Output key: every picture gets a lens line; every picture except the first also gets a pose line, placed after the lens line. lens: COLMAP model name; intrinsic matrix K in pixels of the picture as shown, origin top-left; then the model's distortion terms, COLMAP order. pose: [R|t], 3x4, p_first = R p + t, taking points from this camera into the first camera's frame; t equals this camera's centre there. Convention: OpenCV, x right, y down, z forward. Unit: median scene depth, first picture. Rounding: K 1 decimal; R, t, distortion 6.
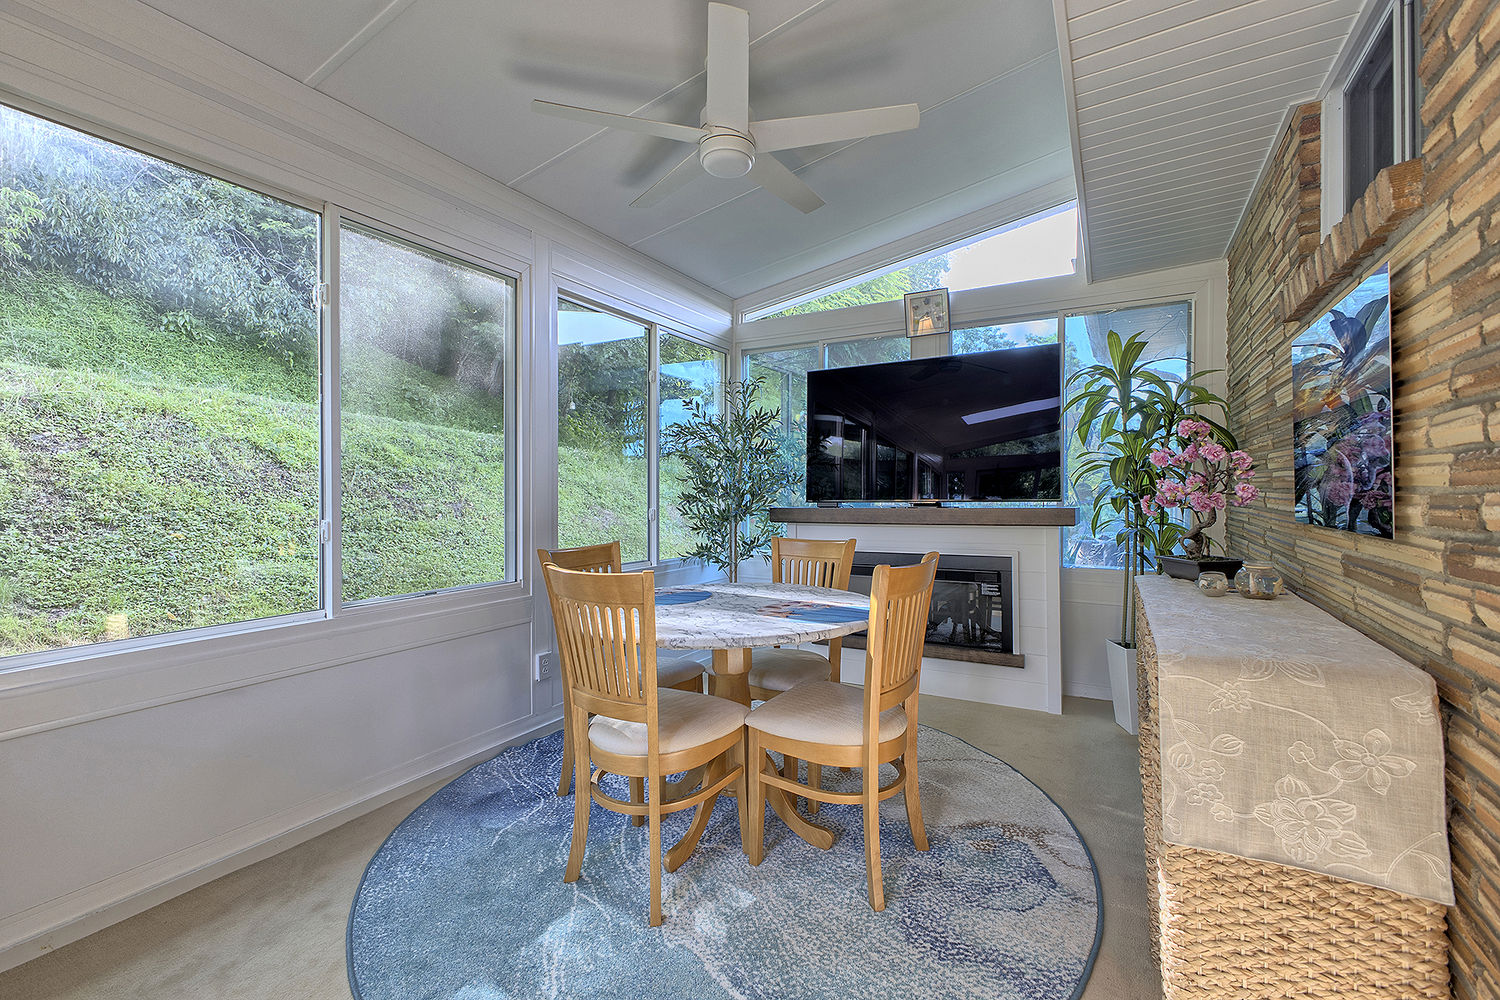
lens RADIAL K [[644.3, 0, 749.0], [0, 644.3, 496.5], [0, 0, 1]] dist [0.006099, 0.000488]
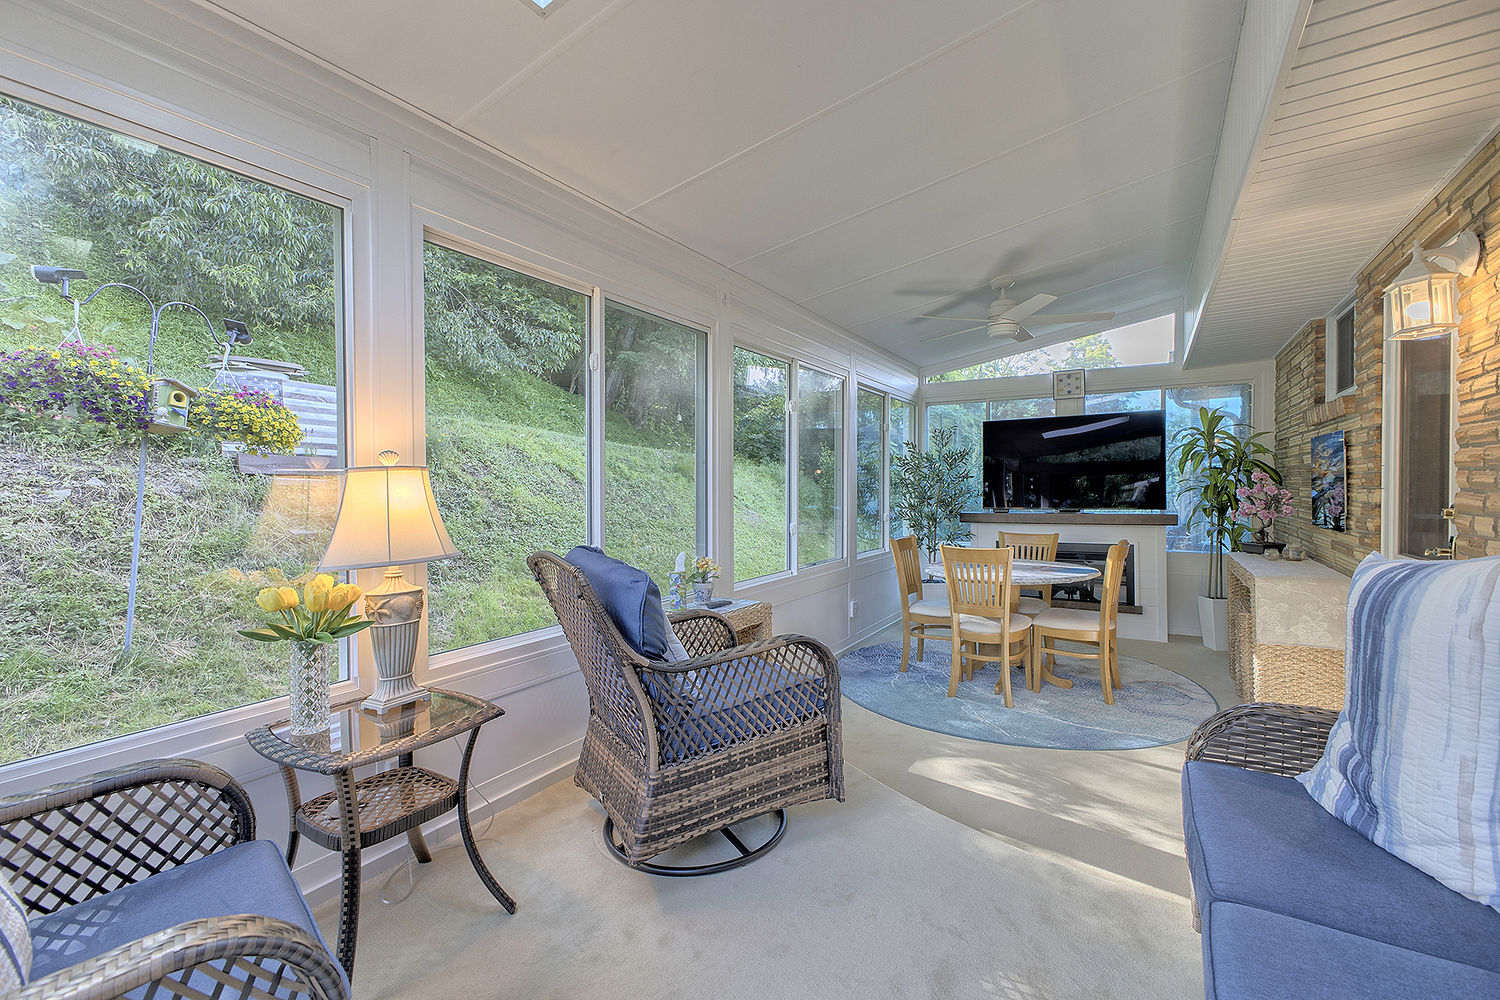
lens RADIAL K [[644.3, 0, 745.8], [0, 644.3, 496.2], [0, 0, 1]] dist [0.006099, 0.000488]
pose [[0.999311, -0.001414, -0.037098, -0.574339], [0.001670, 0.999975, 0.006891, -0.045361], [0.037088, -0.006949, 0.999288, -0.733577]]
